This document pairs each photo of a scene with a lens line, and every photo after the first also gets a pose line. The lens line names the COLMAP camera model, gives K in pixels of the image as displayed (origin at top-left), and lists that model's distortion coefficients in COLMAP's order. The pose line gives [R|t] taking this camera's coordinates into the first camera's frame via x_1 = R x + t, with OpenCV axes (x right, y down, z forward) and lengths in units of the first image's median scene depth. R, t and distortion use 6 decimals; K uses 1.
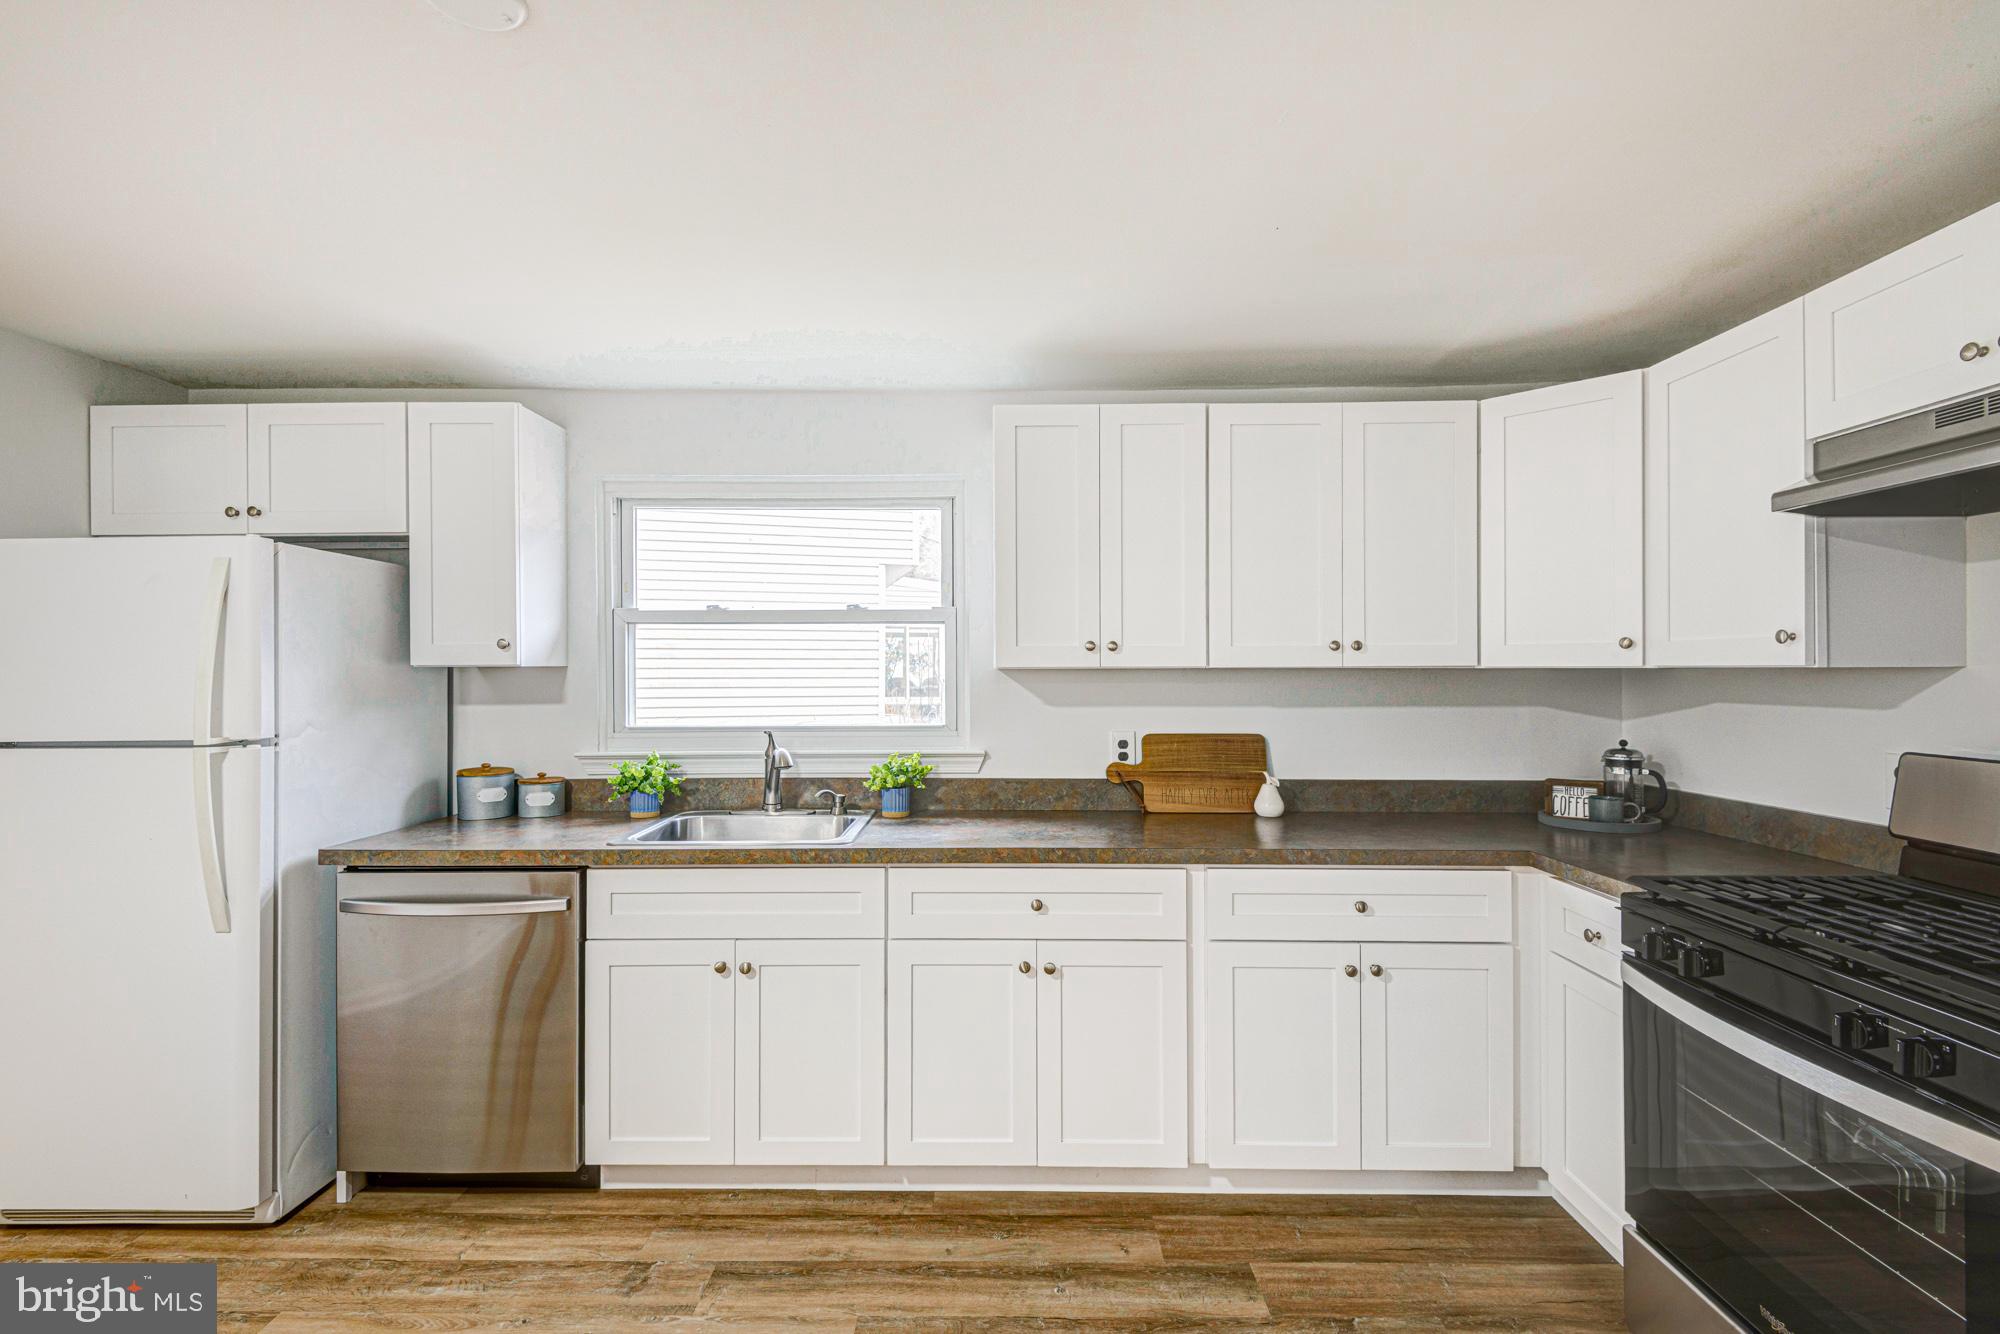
lens RADIAL K [[915.2, 0, 997.5], [0, 915.2, 667.1], [0, 0, 1]] dist [0.023455, -0.015864]
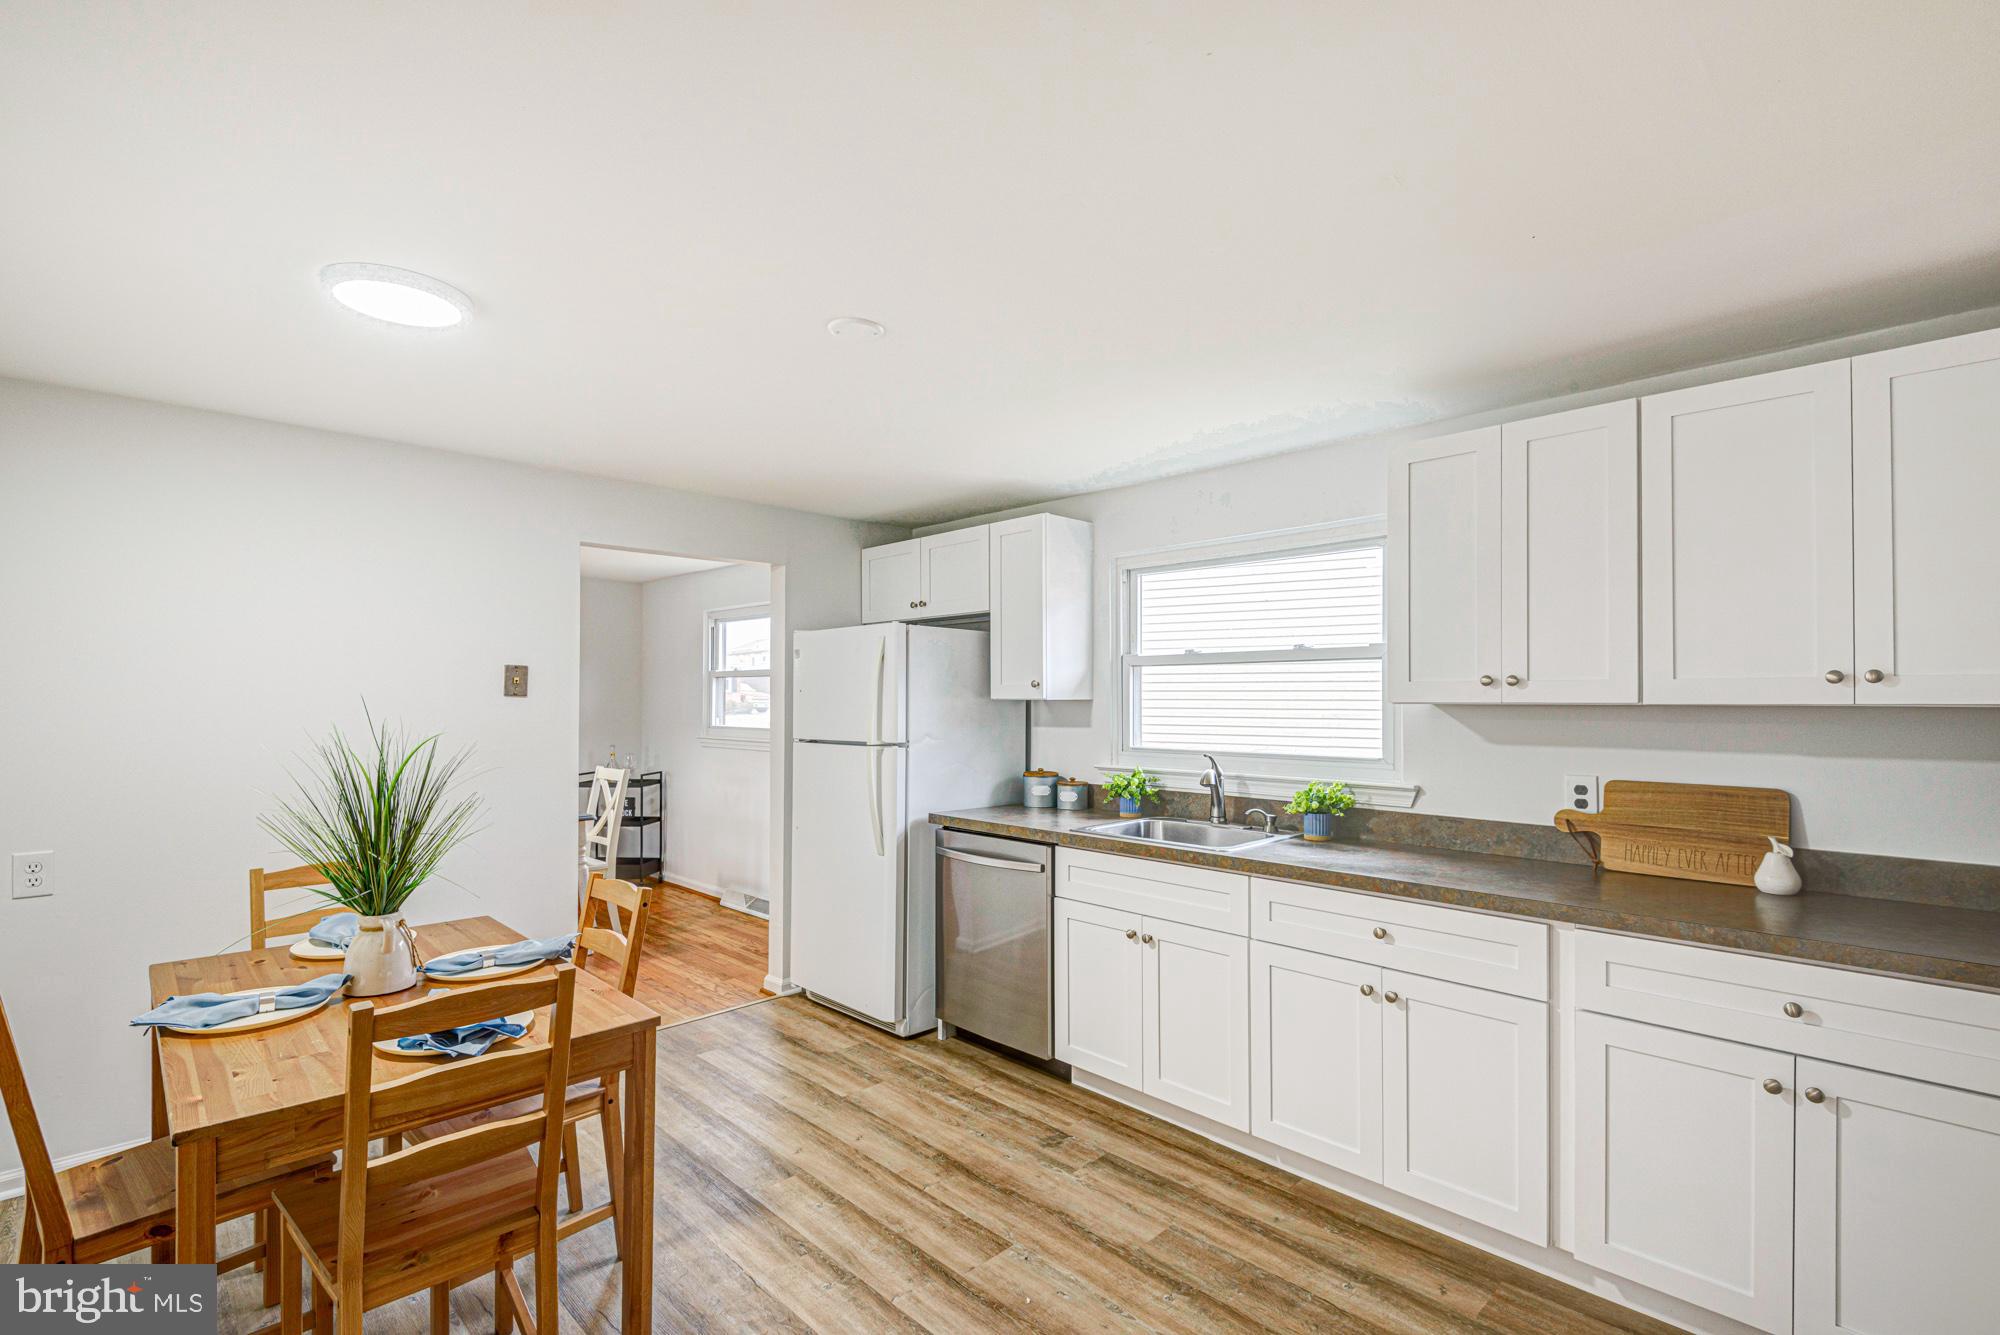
lens RADIAL K [[915.2, 0, 1002.7], [0, 915.2, 693.6], [0, 0, 1]] dist [0.023455, -0.015864]
pose [[0.707872, -0.001299, -0.706340, 0.419416], [-0.004749, 0.999967, -0.006599, -0.000879], [0.706325, 0.008025, 0.707842, -0.033640]]
